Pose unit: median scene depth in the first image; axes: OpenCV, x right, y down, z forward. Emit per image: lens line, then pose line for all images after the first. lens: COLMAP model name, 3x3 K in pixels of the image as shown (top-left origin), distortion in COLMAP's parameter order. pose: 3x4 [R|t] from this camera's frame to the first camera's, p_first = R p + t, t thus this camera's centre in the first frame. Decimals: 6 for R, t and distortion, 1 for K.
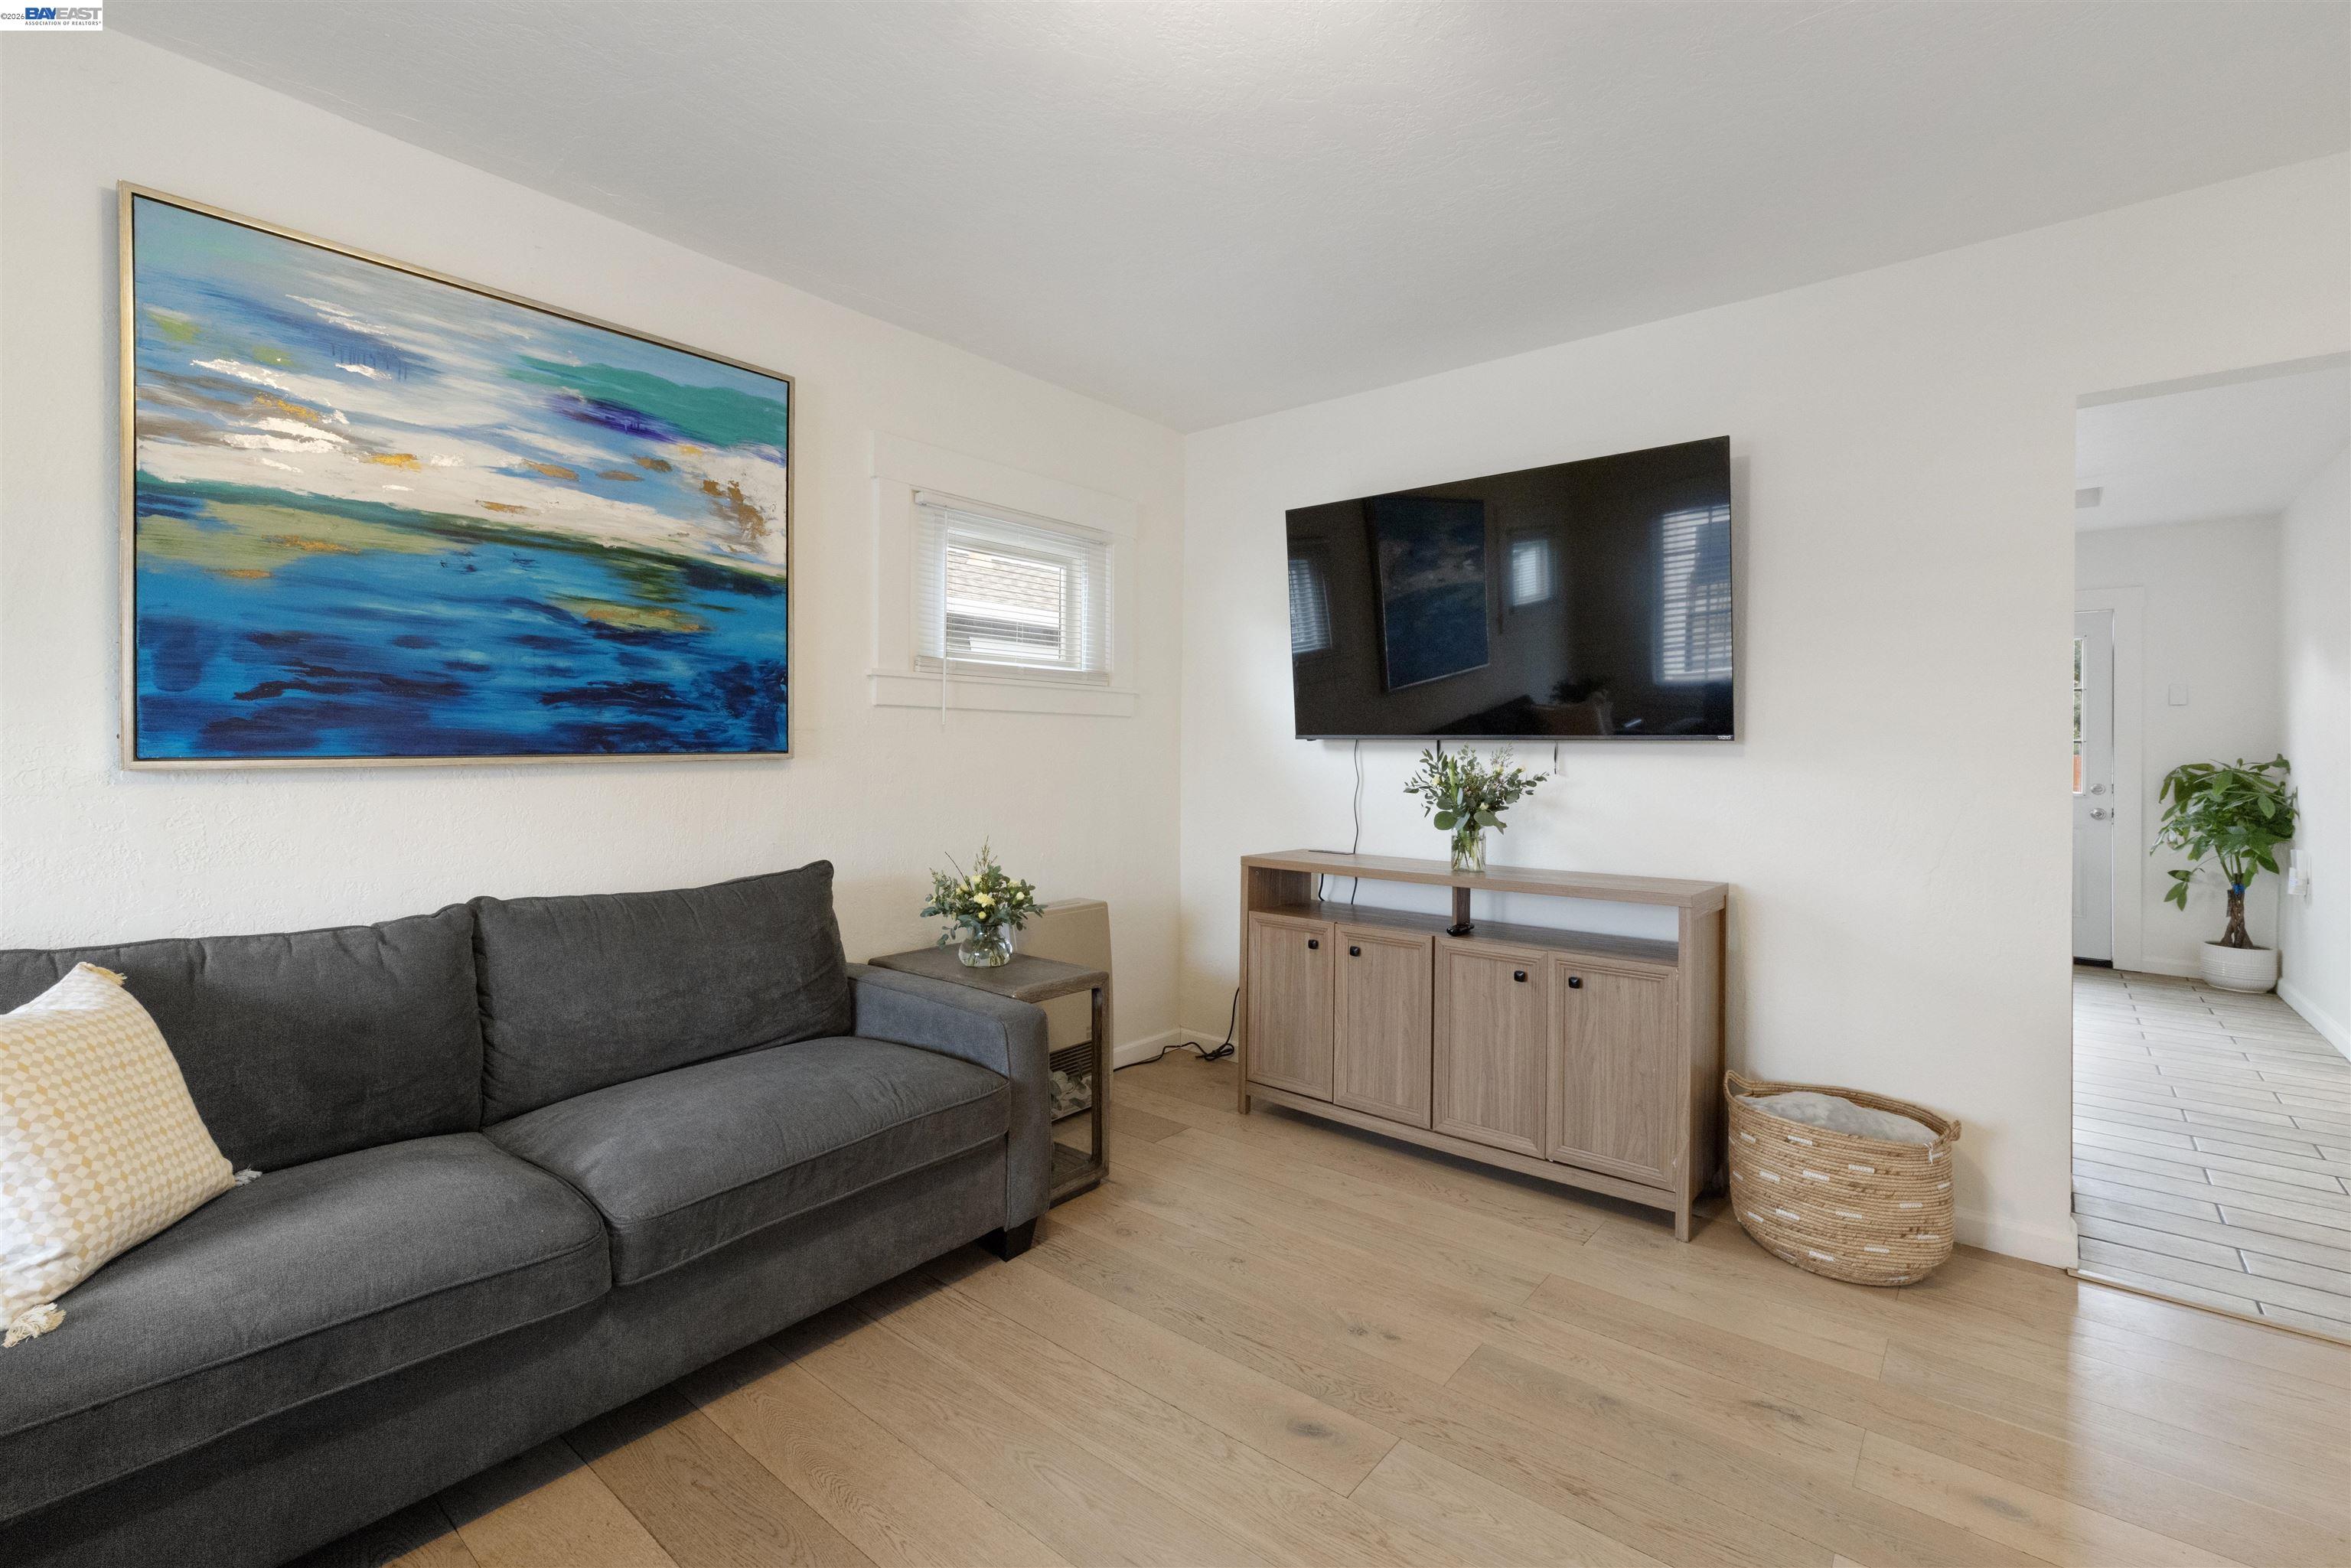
lens RADIAL K [[1023.6, 0, 1181.3], [0, 1023.6, 750.9], [0, 0, 1]] dist [0.001399, 0.000889]
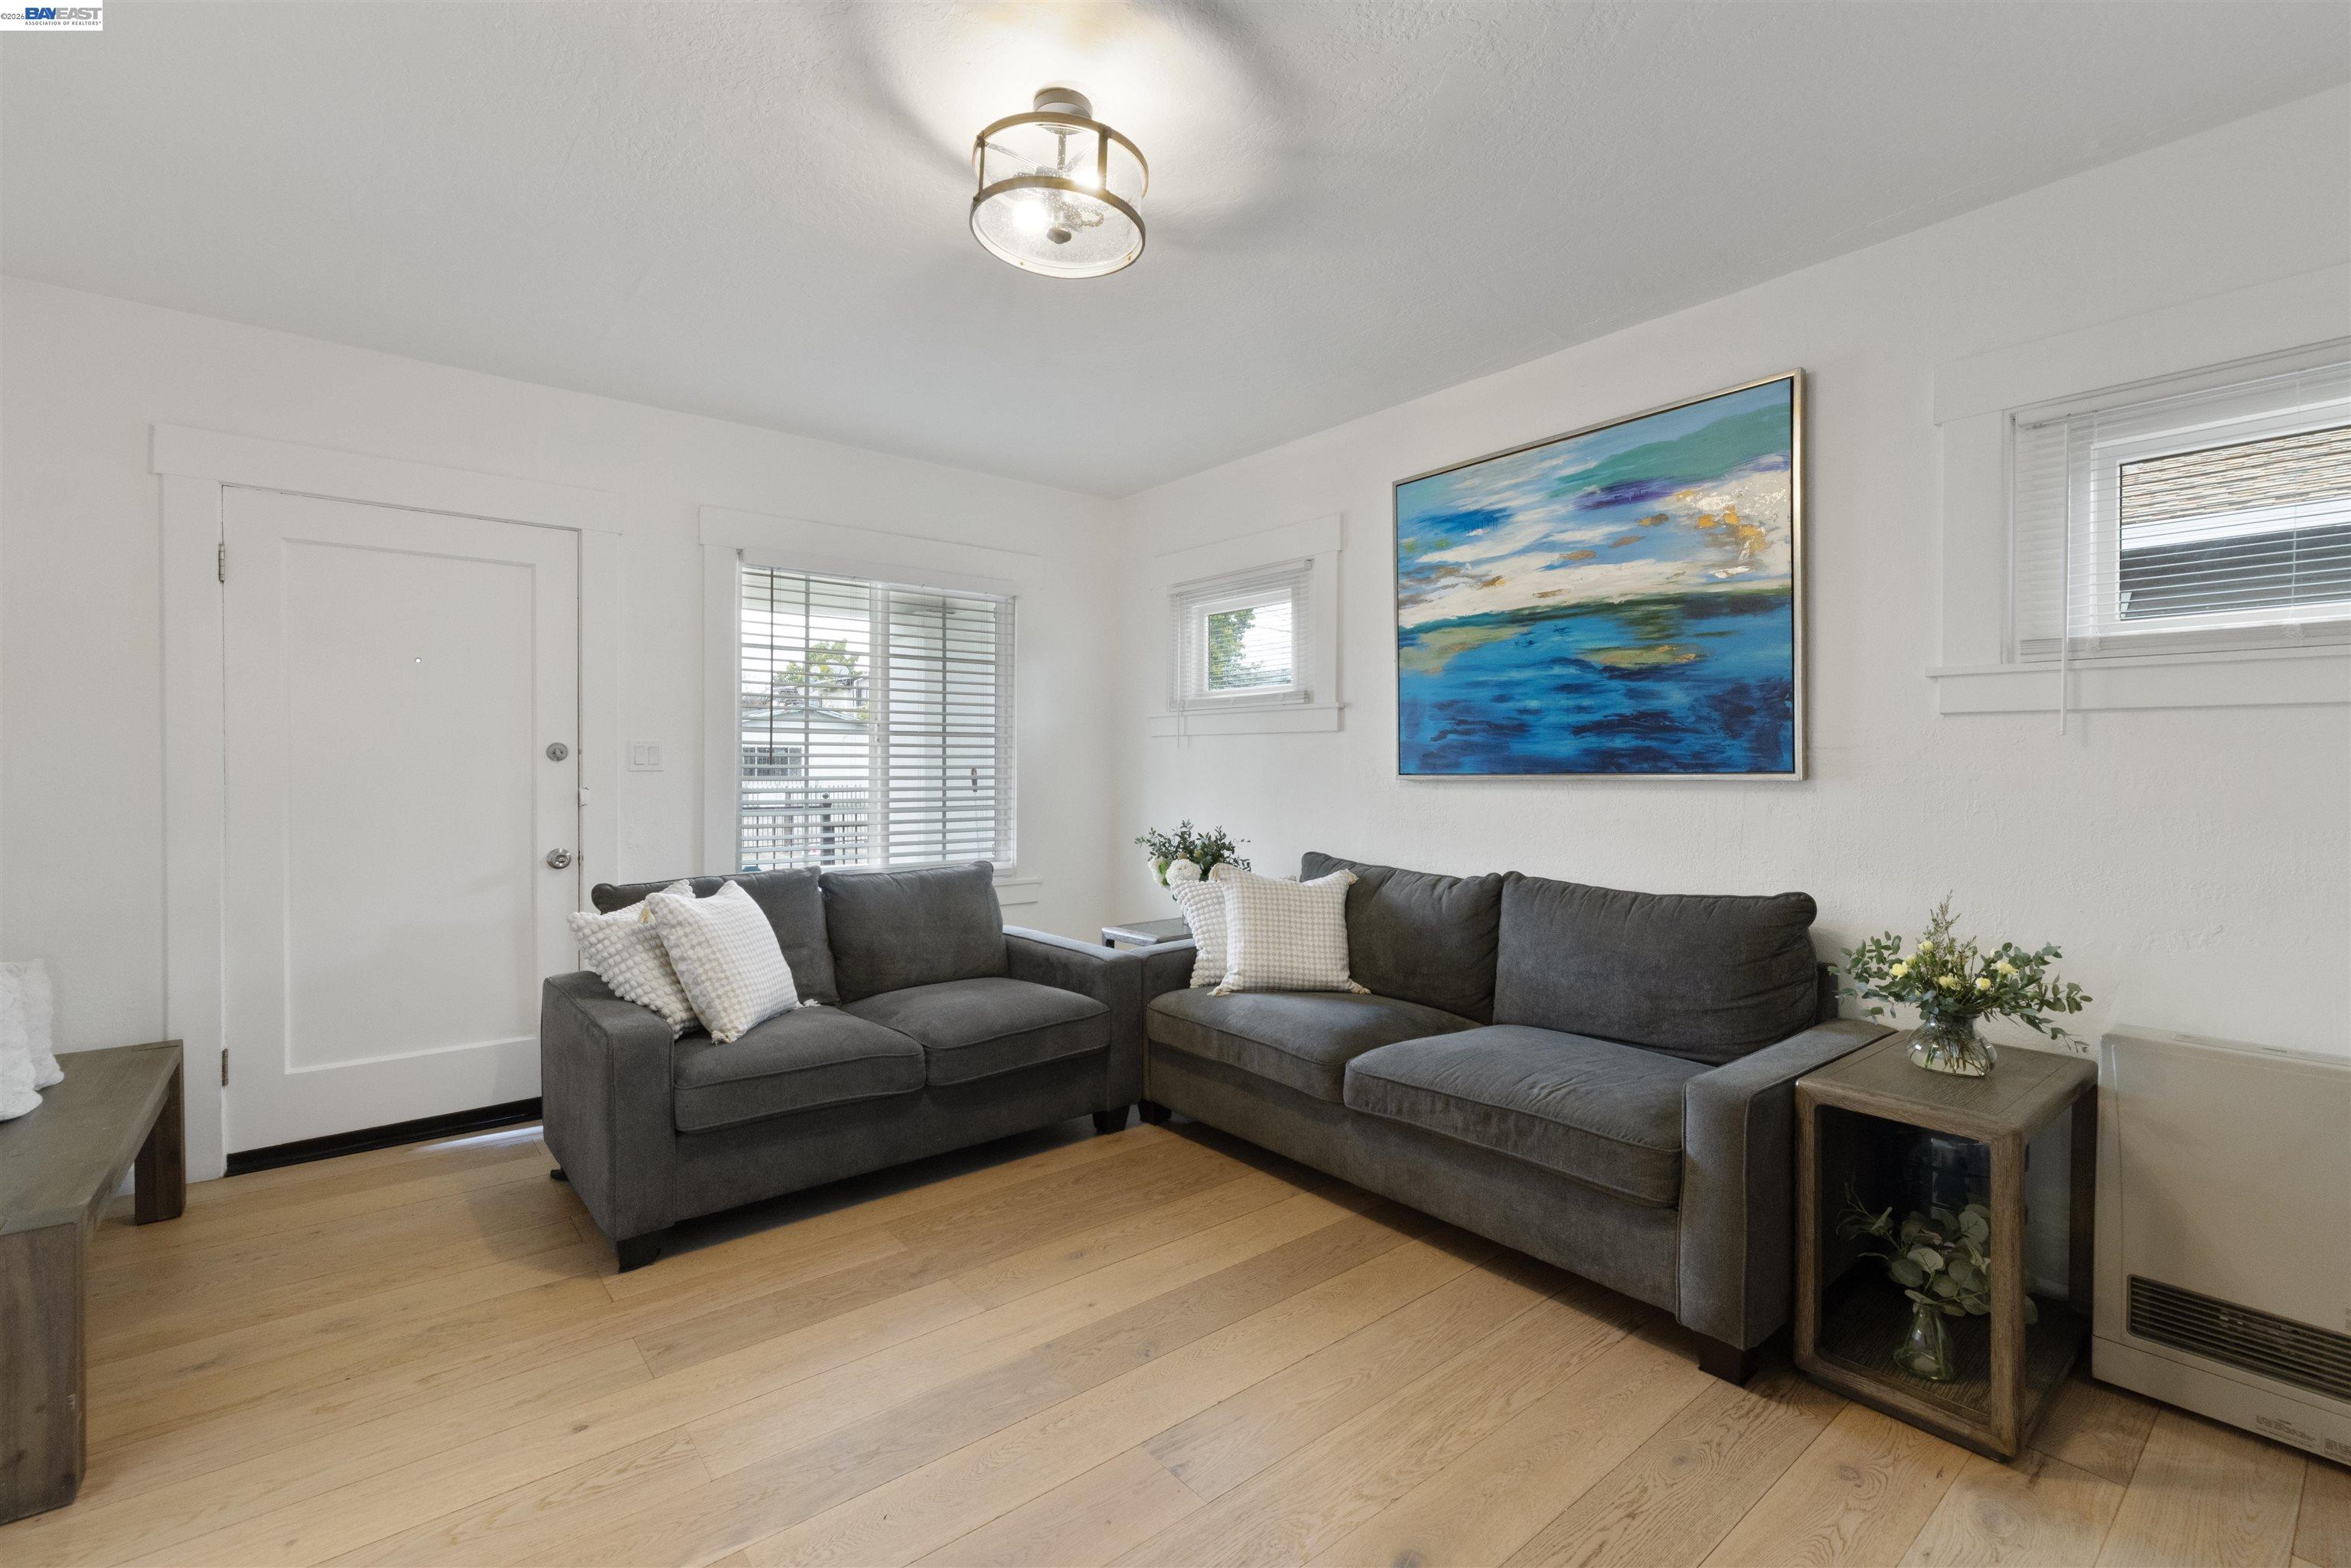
lens RADIAL K [[1023.6, 0, 1175.8], [0, 1023.6, 775.5], [0, 0, 1]] dist [0.001399, 0.000889]
pose [[-0.187046, 0.006921, -0.982327, 0.747249], [-0.002971, 0.999967, 0.007611, -0.002193], [0.982347, 0.004342, -0.187019, 0.726289]]
